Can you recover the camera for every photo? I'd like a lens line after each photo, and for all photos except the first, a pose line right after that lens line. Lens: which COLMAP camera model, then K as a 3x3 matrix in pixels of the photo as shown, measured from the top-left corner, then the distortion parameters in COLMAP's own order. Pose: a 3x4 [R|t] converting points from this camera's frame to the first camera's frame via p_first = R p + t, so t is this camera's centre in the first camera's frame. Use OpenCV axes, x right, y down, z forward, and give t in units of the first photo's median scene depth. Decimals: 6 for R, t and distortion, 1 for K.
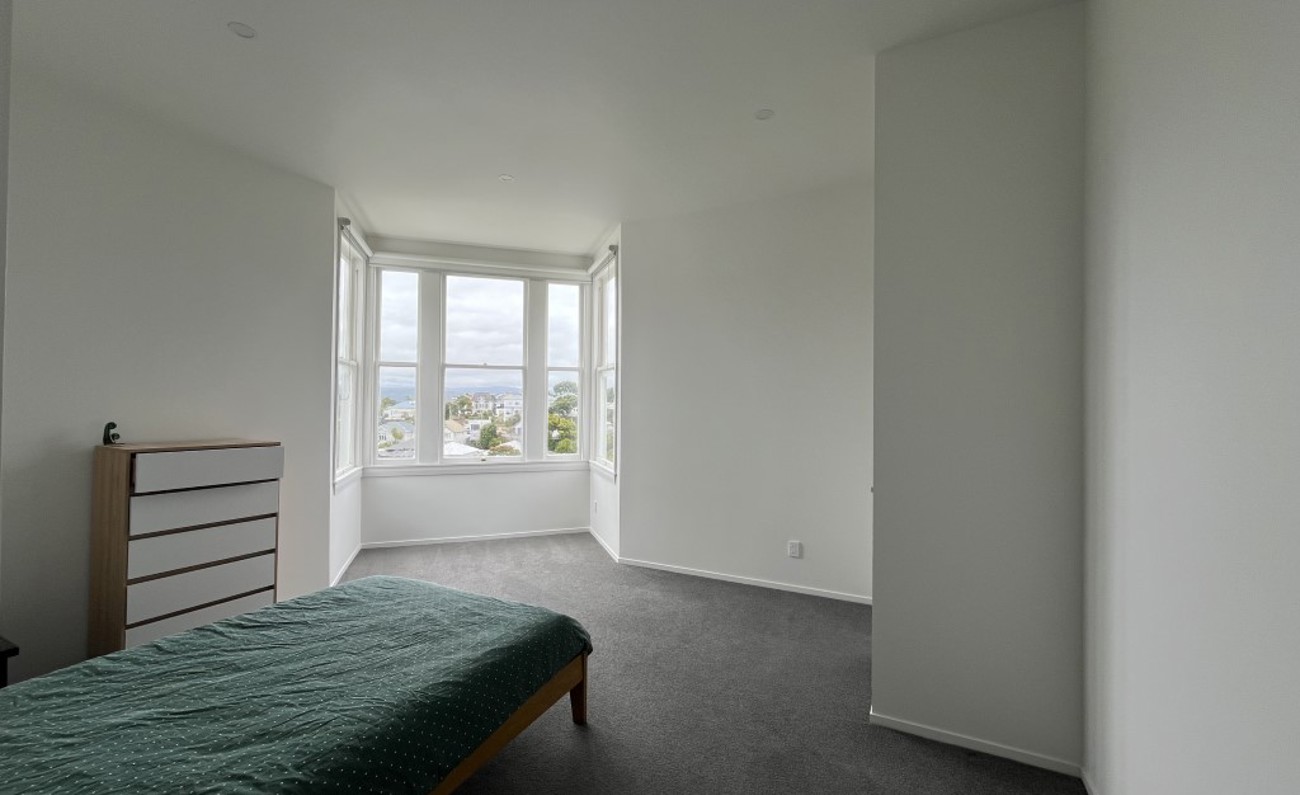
lens RADIAL K [[520.9, 0, 655.6], [0, 520.9, 396.4], [0, 0, 1]] dist [-0.004006, -0.000211]
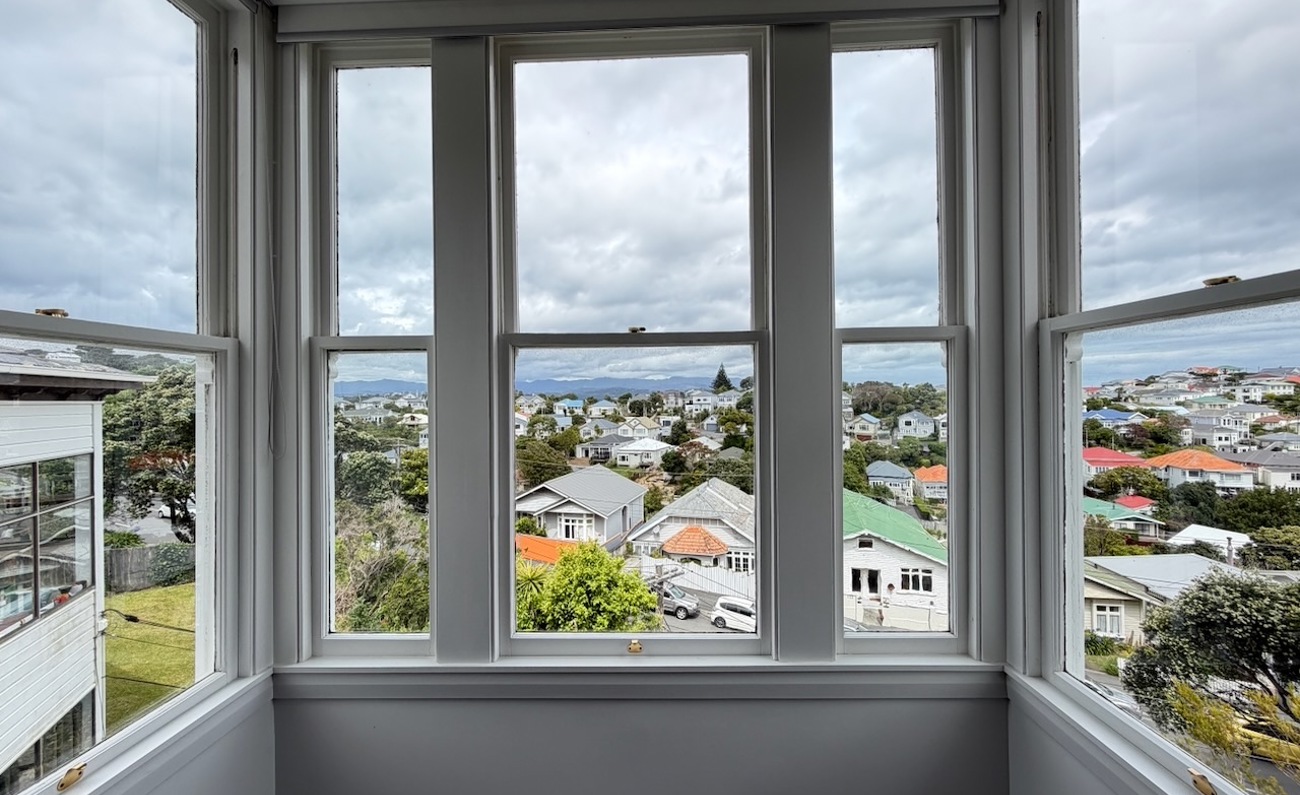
lens RADIAL K [[512.5, 0, 644.8], [0, 512.5, 398.1], [0, 0, 1]] dist [0.000025, 0.000056]
pose [[0.929813, -0.018751, -0.367554, -0.200022], [0.023698, 0.999679, 0.008949, -0.023892], [0.367268, -0.017031, 0.929959, 0.683278]]
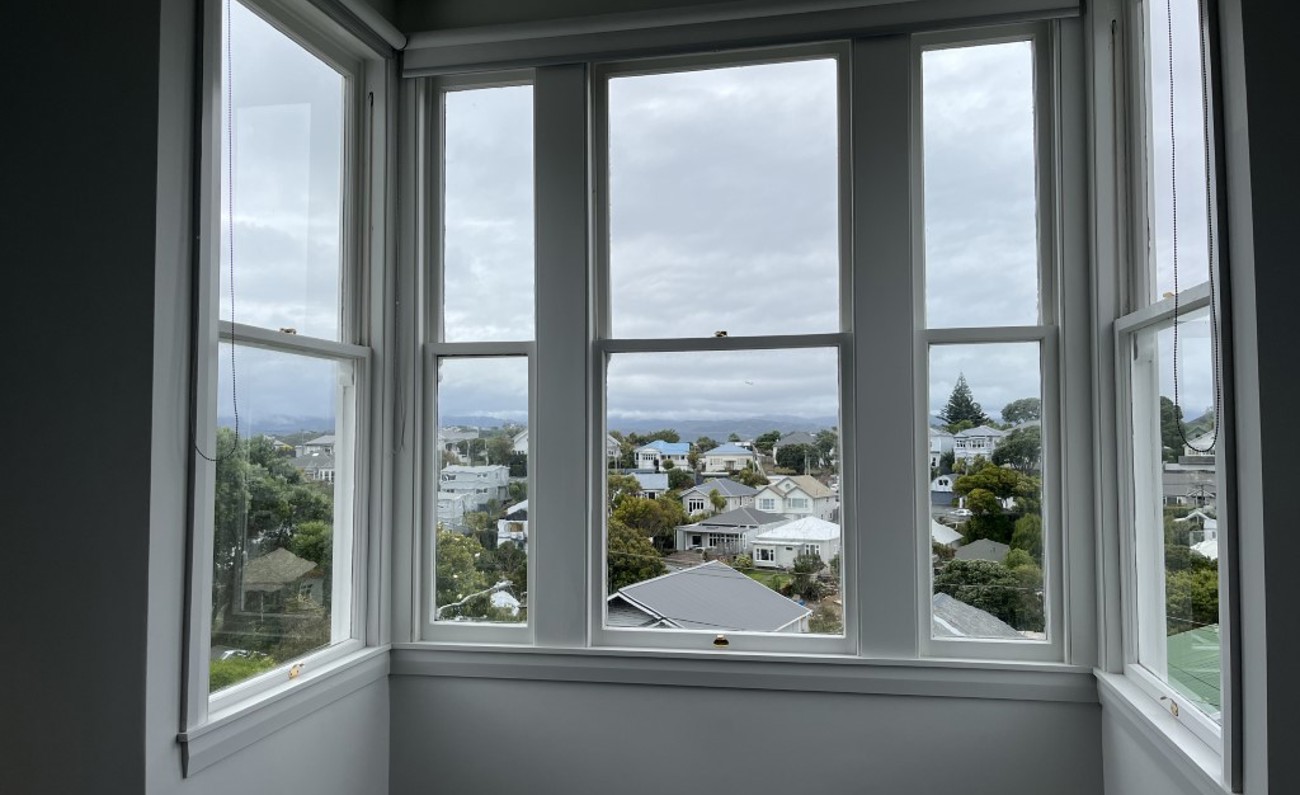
lens RADIAL K [[978.7, 0, 645.9], [0, 978.7, 397.5], [0, 0, 1]] dist [0.048512, -0.005644]
pose [[0.856956, -0.036720, -0.514079, -0.058962], [0.019475, 0.999053, -0.038897, -0.001741], [0.515021, 0.023321, 0.856860, 0.443944]]
